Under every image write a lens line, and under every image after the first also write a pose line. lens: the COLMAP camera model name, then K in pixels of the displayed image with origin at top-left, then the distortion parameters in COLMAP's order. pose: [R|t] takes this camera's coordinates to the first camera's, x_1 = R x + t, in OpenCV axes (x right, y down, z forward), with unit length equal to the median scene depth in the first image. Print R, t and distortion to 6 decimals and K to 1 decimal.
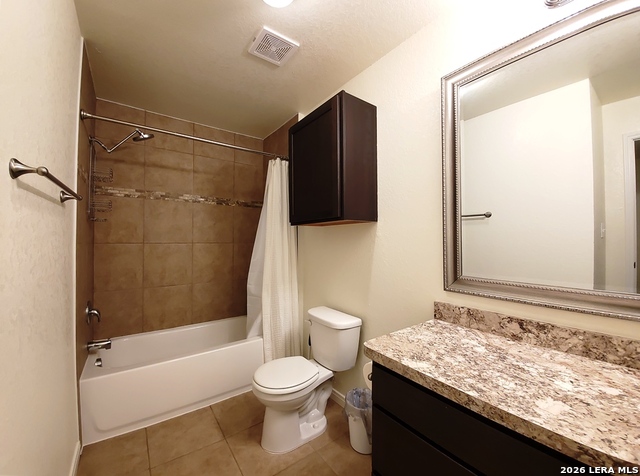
lens RADIAL K [[256.7, 0, 319.8], [0, 256.7, 237.9], [0, 0, 1]] dist [-0.007003, -0.001859]
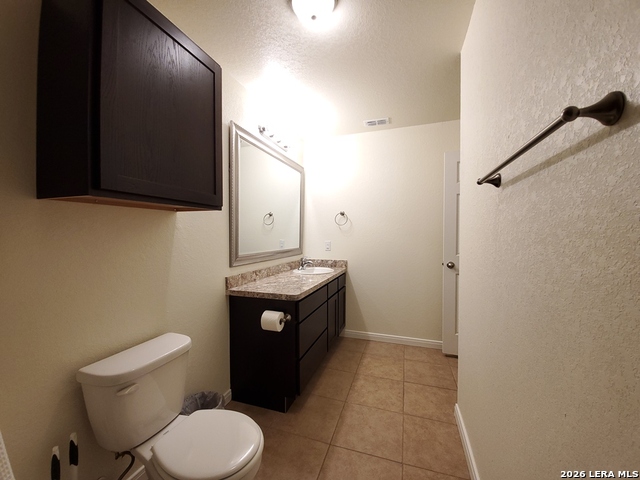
lens RADIAL K [[256.7, 0, 319.6], [0, 256.7, 237.7], [0, 0, 1]] dist [-0.007003, -0.001859]
pose [[-0.570918, -0.006405, 0.820982, -1.161589], [-0.005029, 0.999978, 0.004304, 0.026975], [-0.820992, -0.001672, -0.570938, 1.620479]]
